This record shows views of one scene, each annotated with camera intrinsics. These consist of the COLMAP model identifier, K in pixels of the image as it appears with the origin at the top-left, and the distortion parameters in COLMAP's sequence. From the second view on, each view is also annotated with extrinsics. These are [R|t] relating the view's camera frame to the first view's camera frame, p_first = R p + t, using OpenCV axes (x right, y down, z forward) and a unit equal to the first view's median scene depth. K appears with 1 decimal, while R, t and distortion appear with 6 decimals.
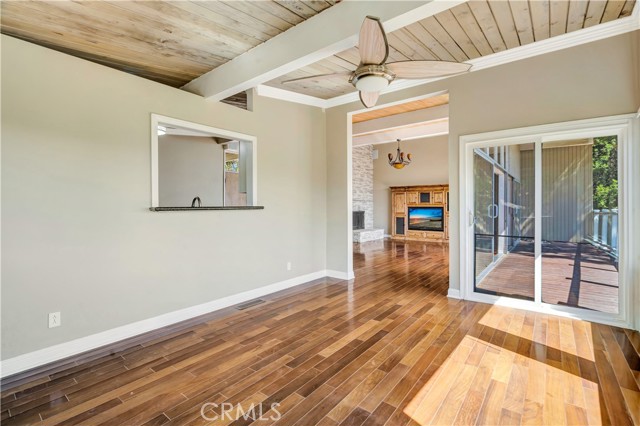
lens RADIAL K [[291.3, 0, 320.1], [0, 291.3, 204.8], [0, 0, 1]] dist [-0.011513, 0.002902]
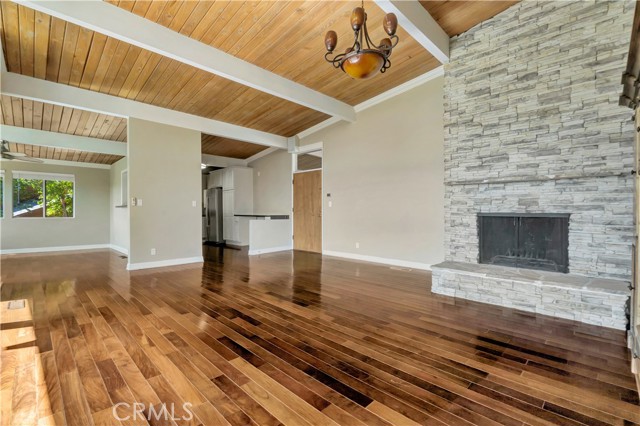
lens RADIAL K [[291.3, 0, 320.2], [0, 291.3, 214.5], [0, 0, 1]] dist [-0.011513, 0.002902]
pose [[-0.122437, 0.008575, -0.992439, 4.383896], [0.008390, 0.999936, 0.007605, 0.171509], [0.992441, -0.007395, -0.122501, 7.291487]]
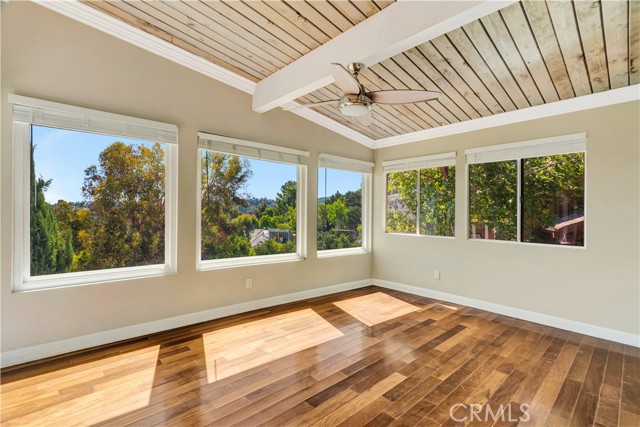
lens RADIAL K [[291.3, 0, 316.4], [0, 291.3, 213.9], [0, 0, 1]] dist [-0.011513, 0.002902]
pose [[-0.985376, -0.009488, 0.170129, 0.113714], [-0.011421, 0.999881, -0.010391, 0.016150], [-0.170010, -0.012182, -0.985367, 1.825809]]
